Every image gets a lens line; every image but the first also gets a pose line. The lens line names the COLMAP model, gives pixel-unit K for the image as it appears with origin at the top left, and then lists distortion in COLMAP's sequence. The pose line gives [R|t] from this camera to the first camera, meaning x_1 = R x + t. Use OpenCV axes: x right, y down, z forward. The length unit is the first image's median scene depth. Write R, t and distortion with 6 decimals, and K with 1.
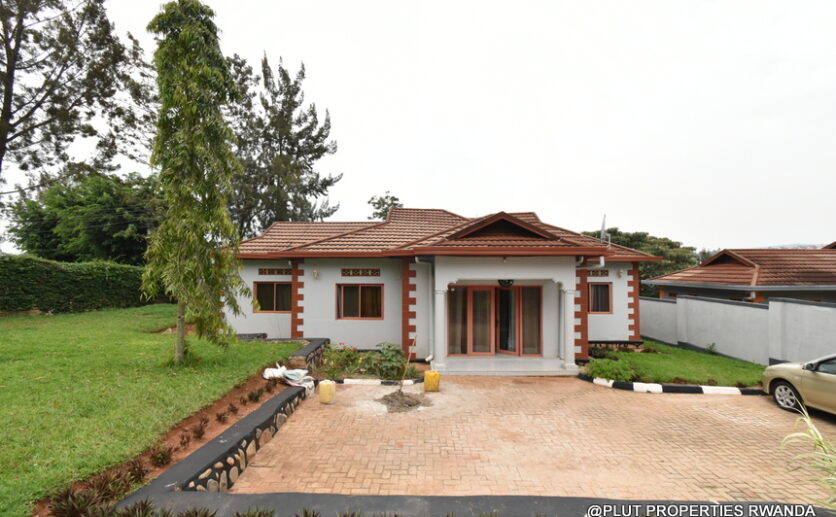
lens RADIAL K [[361.2, 0, 418.2], [0, 361.2, 262.7], [0, 0, 1]] dist [0.002468, -0.000452]
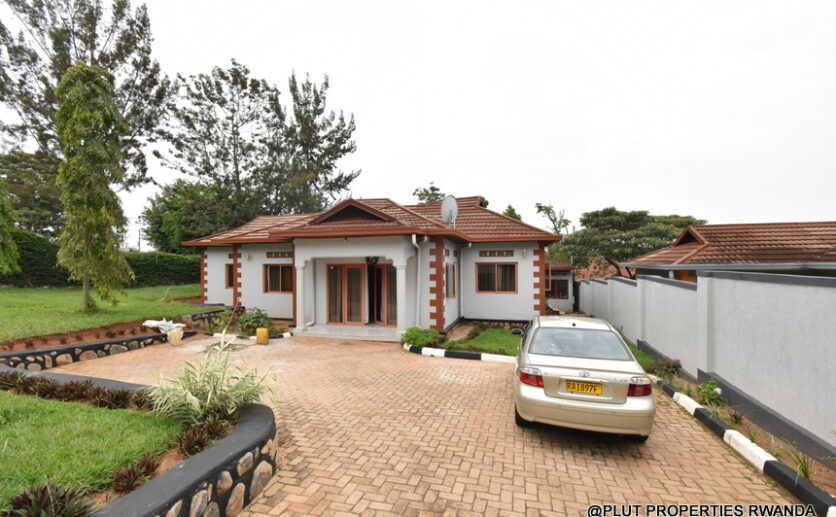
lens RADIAL K [[361.2, 0, 413.7], [0, 361.2, 258.0], [0, 0, 1]] dist [0.002468, -0.000452]
pose [[0.963294, -0.010931, -0.268225, 0.595747], [0.014290, 0.999842, 0.010576, 0.031562], [0.268067, -0.014021, 0.963298, -0.048877]]
